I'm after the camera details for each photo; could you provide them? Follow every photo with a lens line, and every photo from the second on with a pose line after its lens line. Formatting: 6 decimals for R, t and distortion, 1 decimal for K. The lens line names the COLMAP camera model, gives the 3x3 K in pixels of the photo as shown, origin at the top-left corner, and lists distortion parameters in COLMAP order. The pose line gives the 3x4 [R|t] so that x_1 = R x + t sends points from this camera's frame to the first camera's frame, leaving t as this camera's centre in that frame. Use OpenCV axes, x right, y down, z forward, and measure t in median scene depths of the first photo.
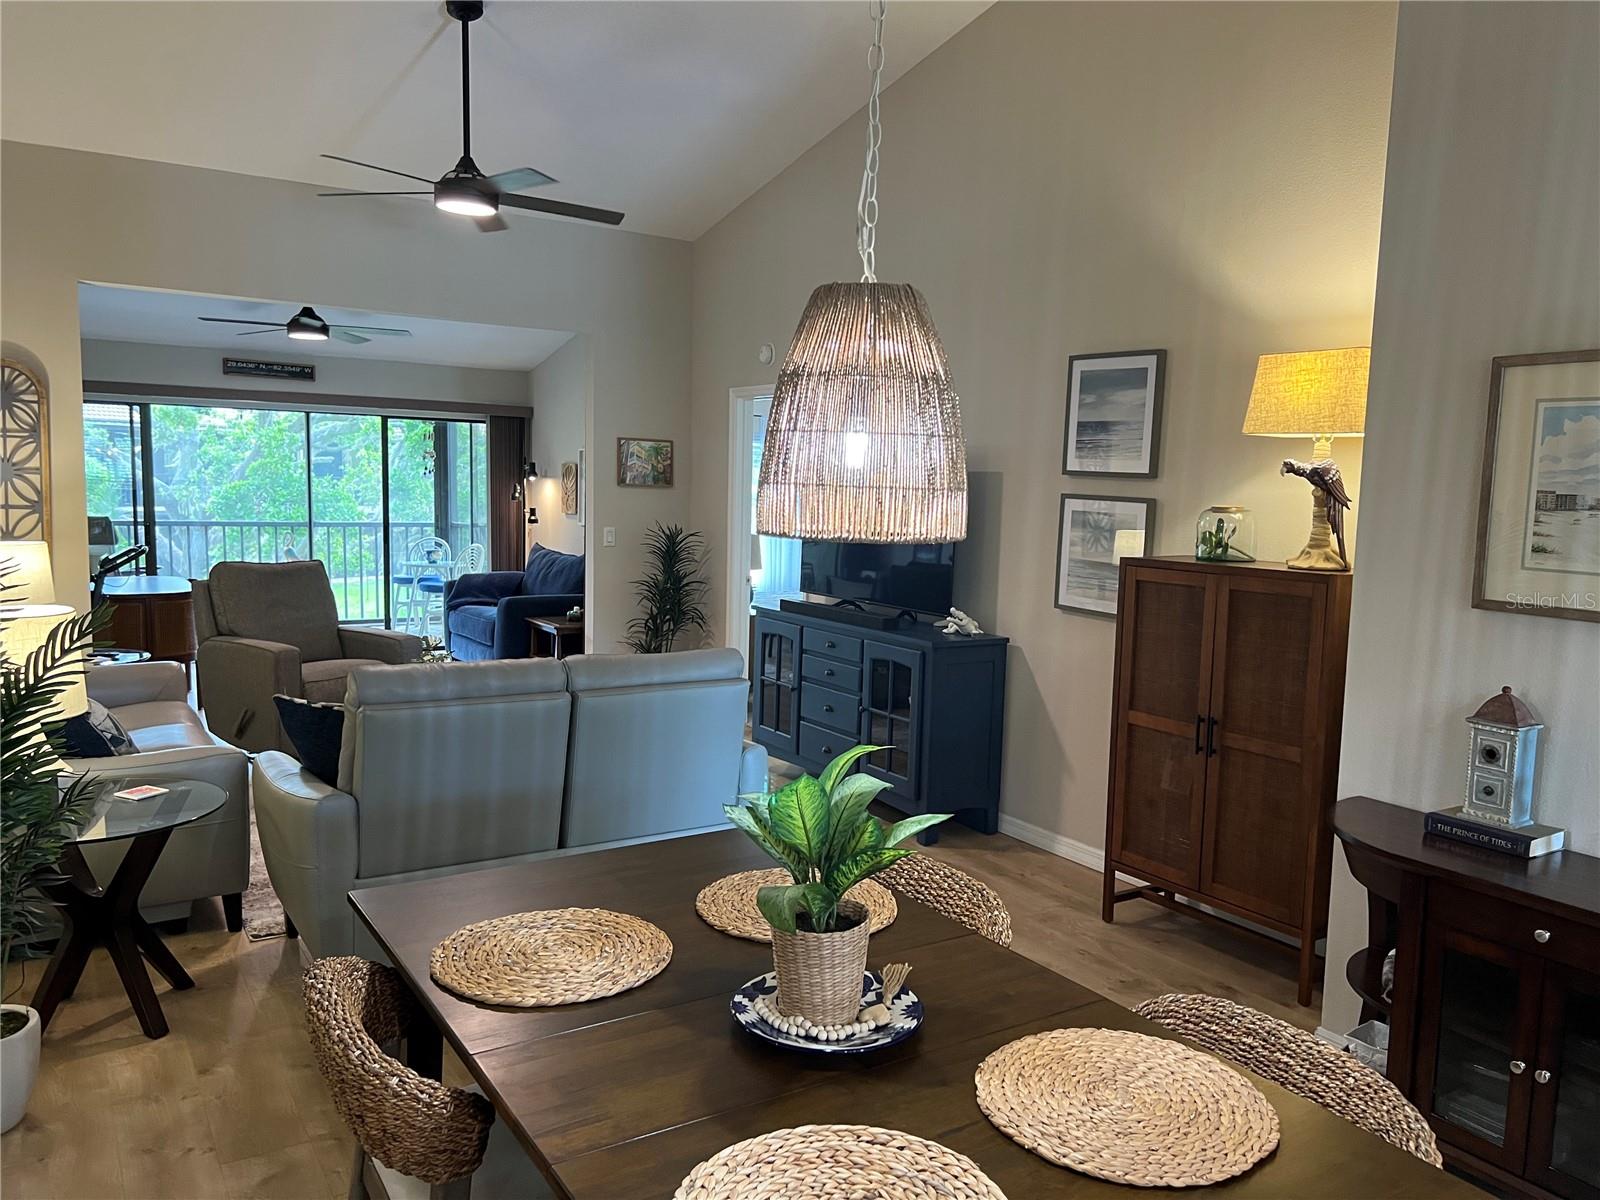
lens RADIAL K [[1206.2, 0, 829.2], [0, 1206.2, 603.8], [0, 0, 1]] dist [0.053063, -0.072349]
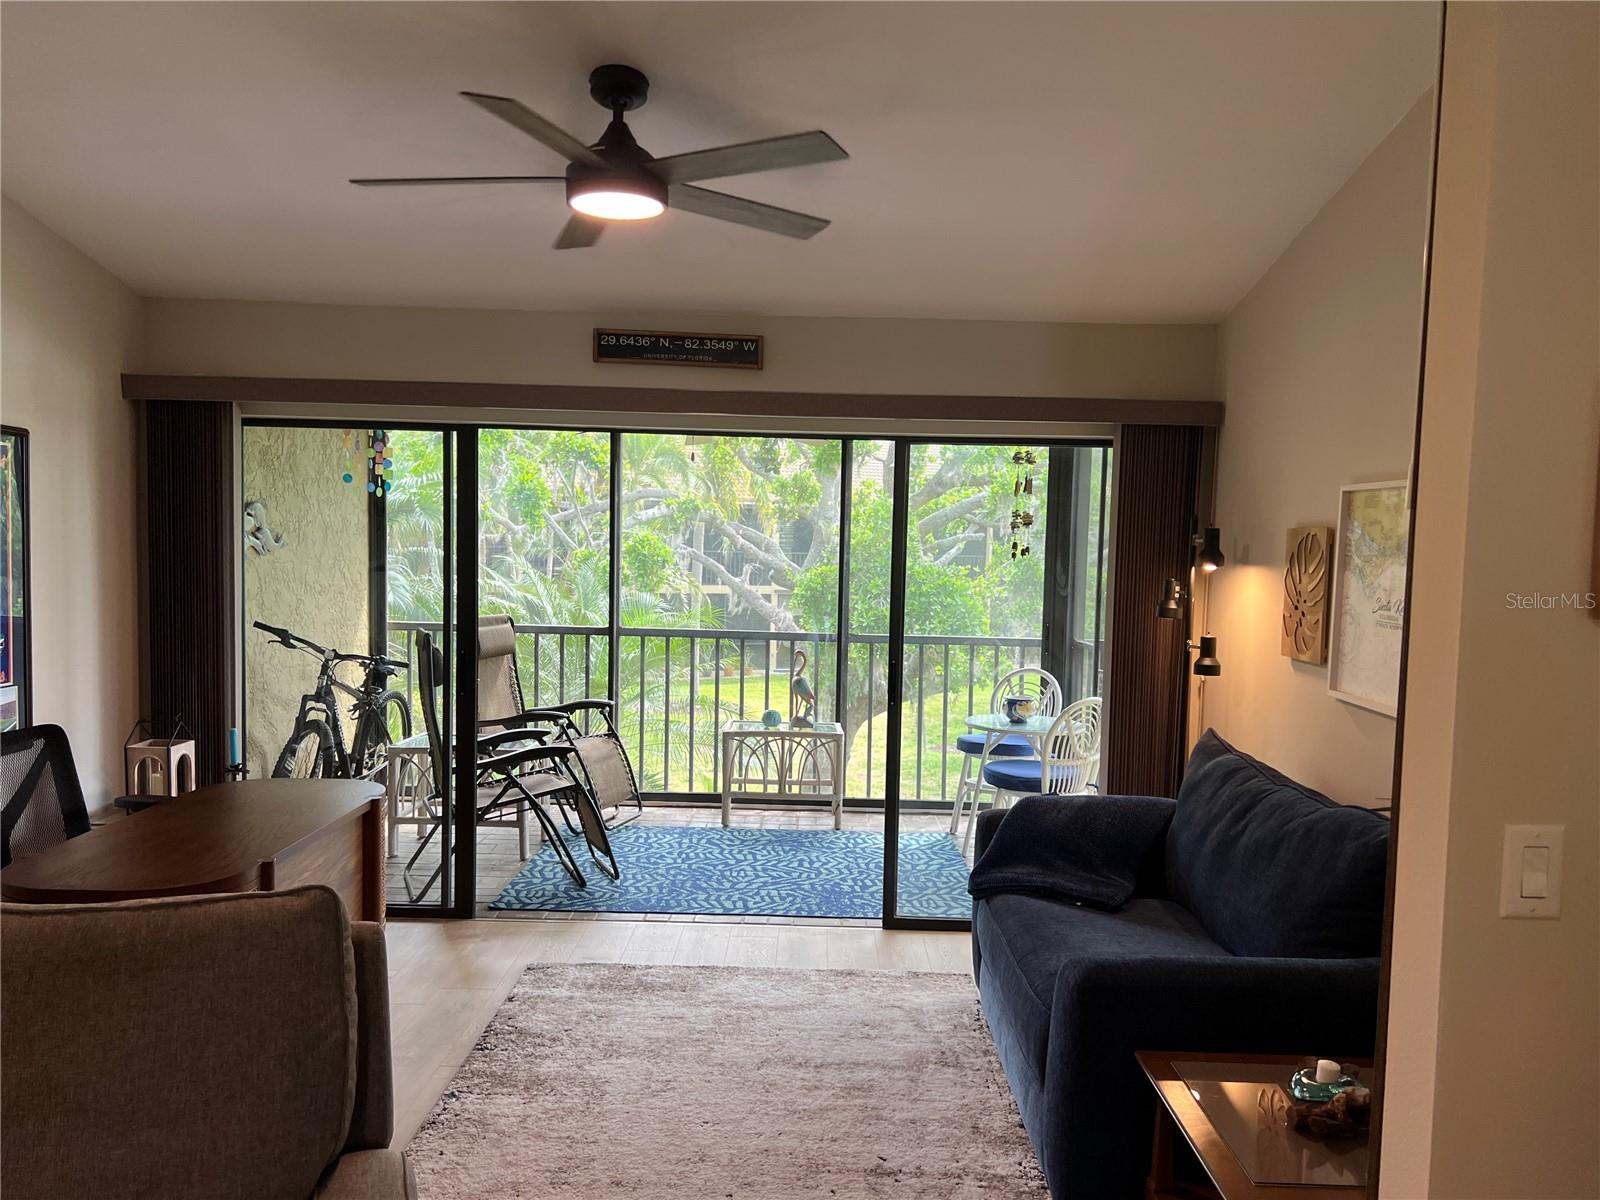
lens RADIAL K [[1194.8, 0, 797.2], [0, 1194.8, 620.2], [0, 0, 1]] dist [0.088551, -0.142262]
pose [[0.827083, 0.029966, -0.561280, -0.167332], [-0.058322, 0.997763, -0.032672, -0.081652], [0.559046, 0.059757, 0.826981, 0.746110]]
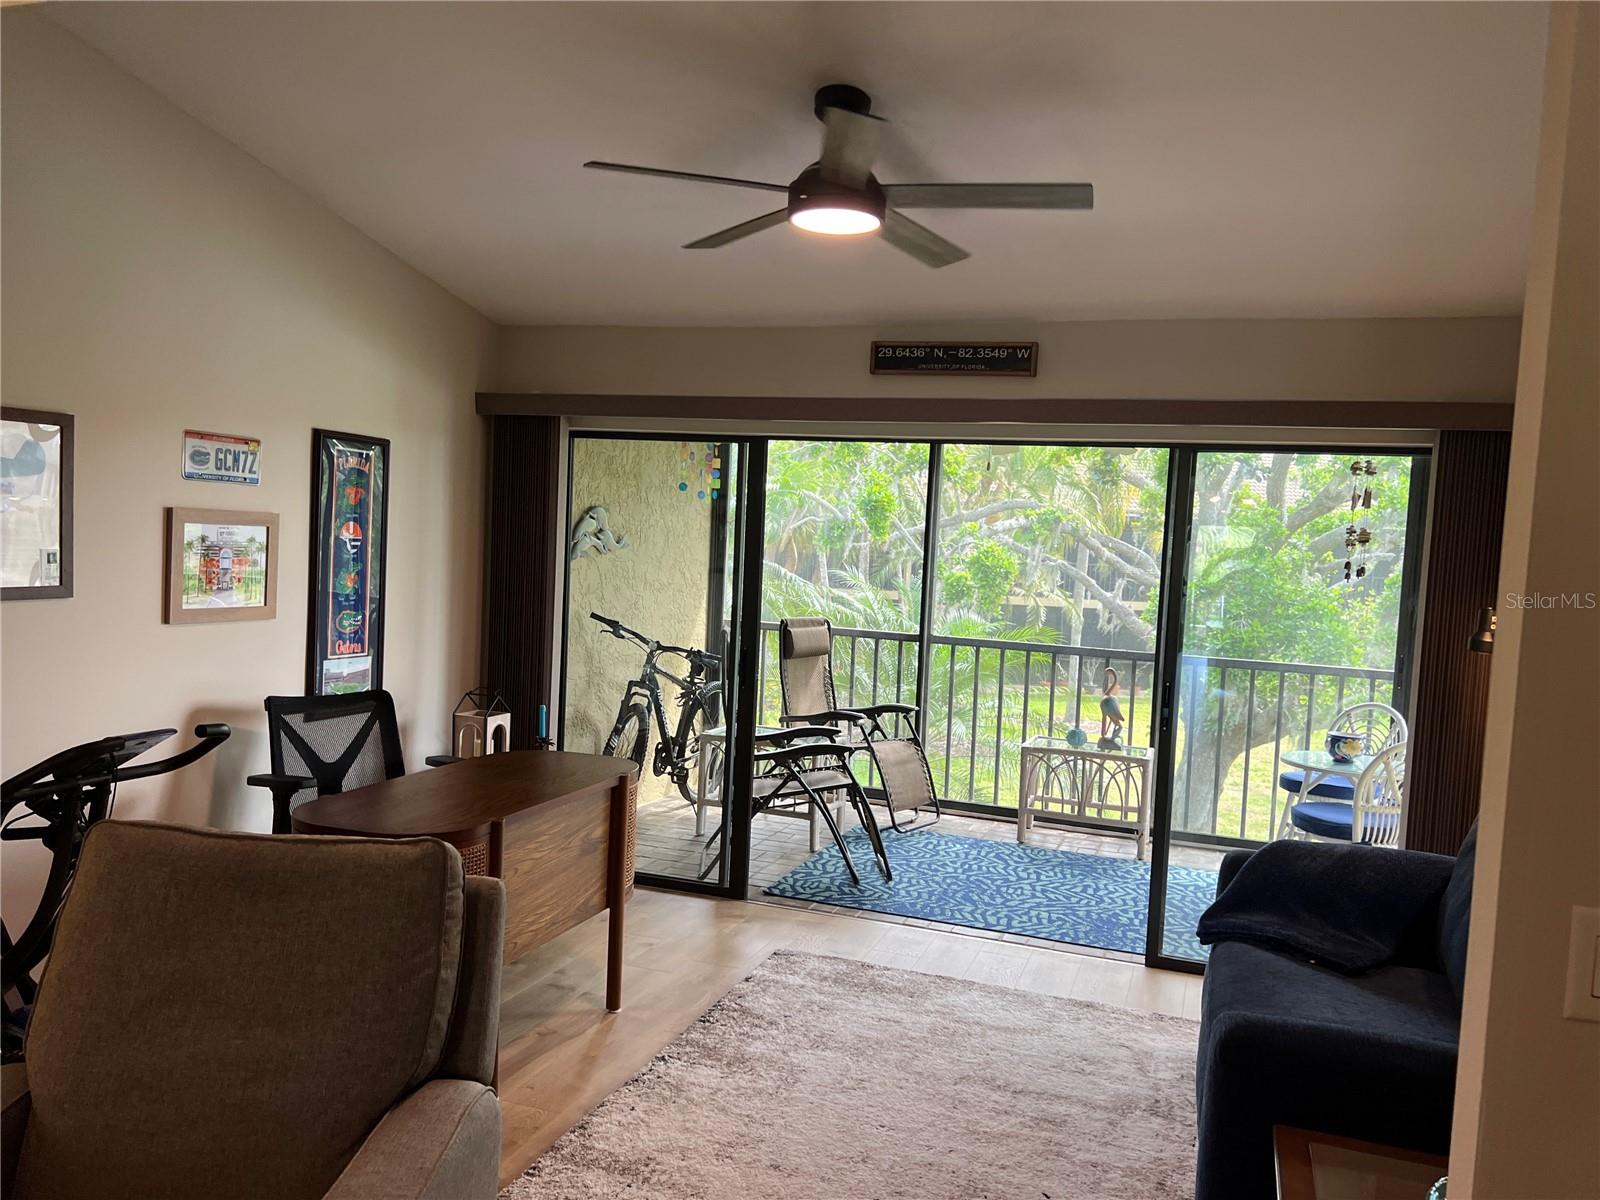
lens RADIAL K [[1190.2, 0, 812.4], [0, 1190.2, 621.9], [0, 0, 1]] dist [0.156958, -0.334426]
pose [[0.607050, 0.059126, -0.792461, -0.116071], [-0.113847, 0.993412, -0.013091, -0.085838], [0.786466, 0.098166, 0.609782, 0.790232]]
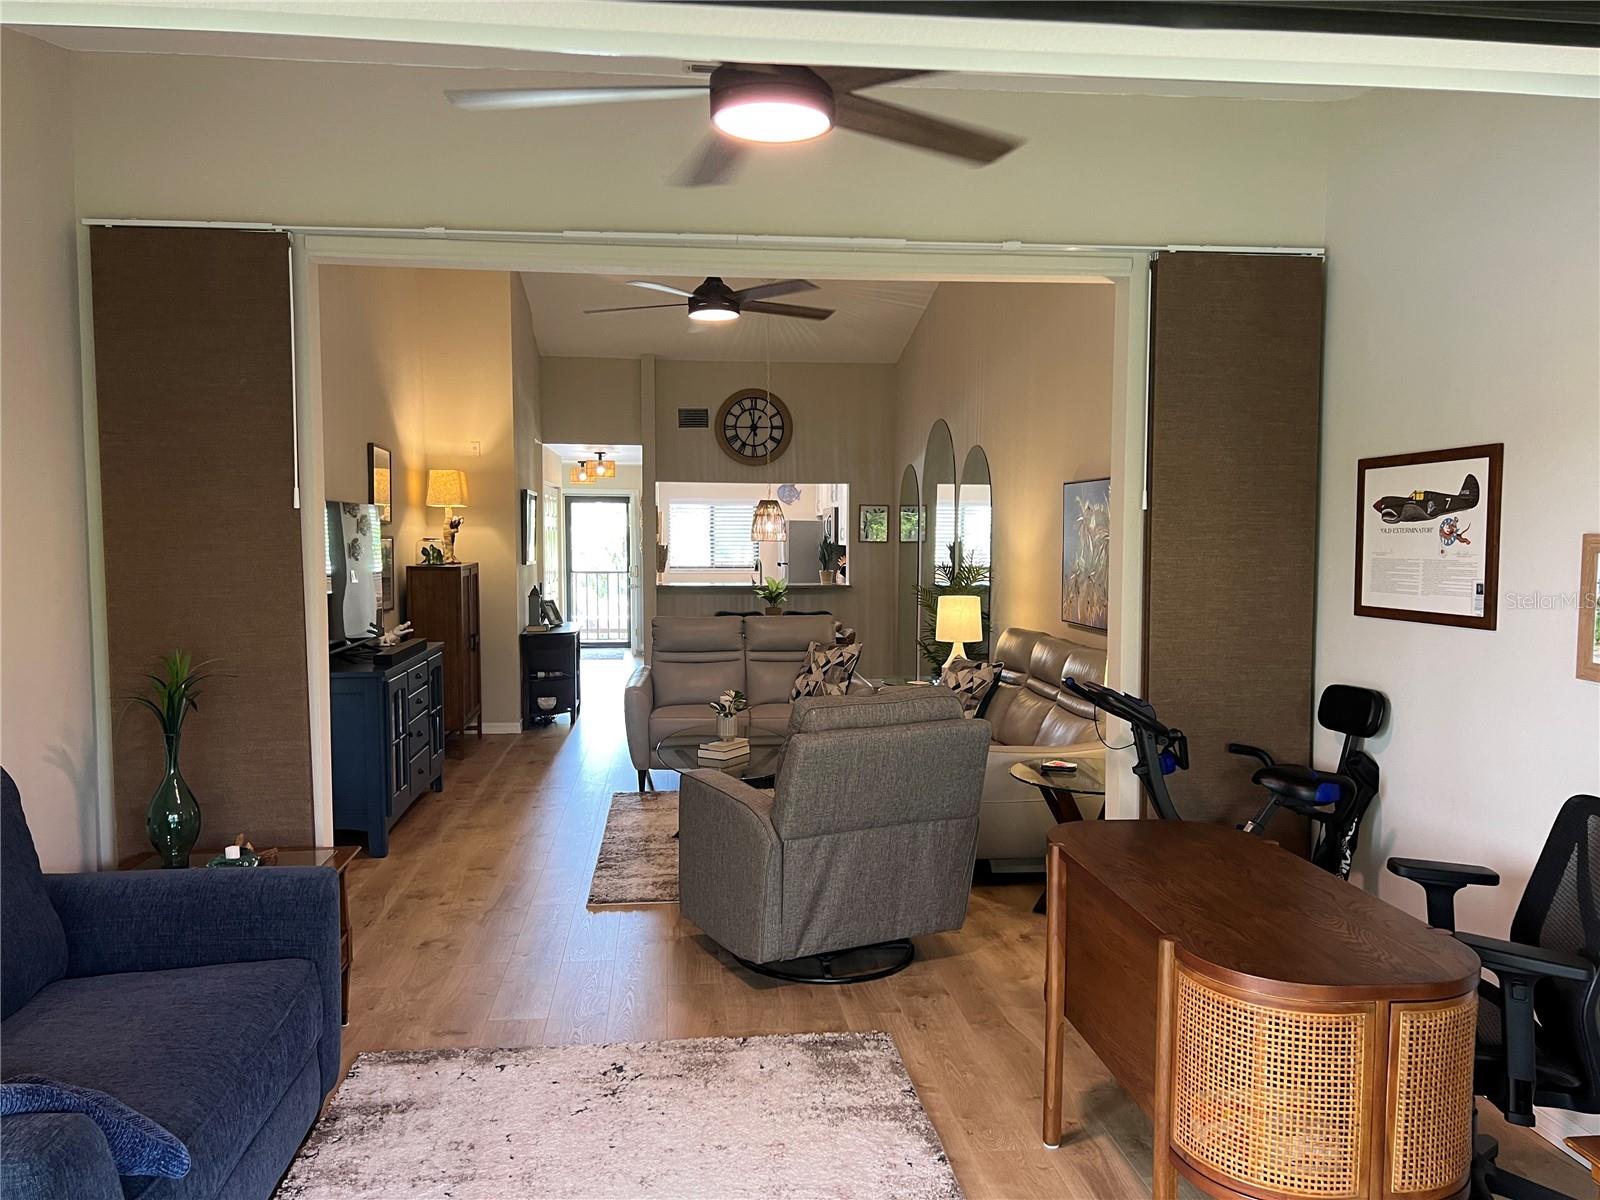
lens RADIAL K [[1194.8, 0, 797.2], [0, 1194.8, 620.2], [0, 0, 1]] dist [0.088551, -0.142262]
pose [[-0.888016, -0.065799, 0.455080, -0.604027], [0.018871, 0.983659, 0.179049, -0.154711], [-0.459425, 0.167586, -0.872263, 1.331231]]
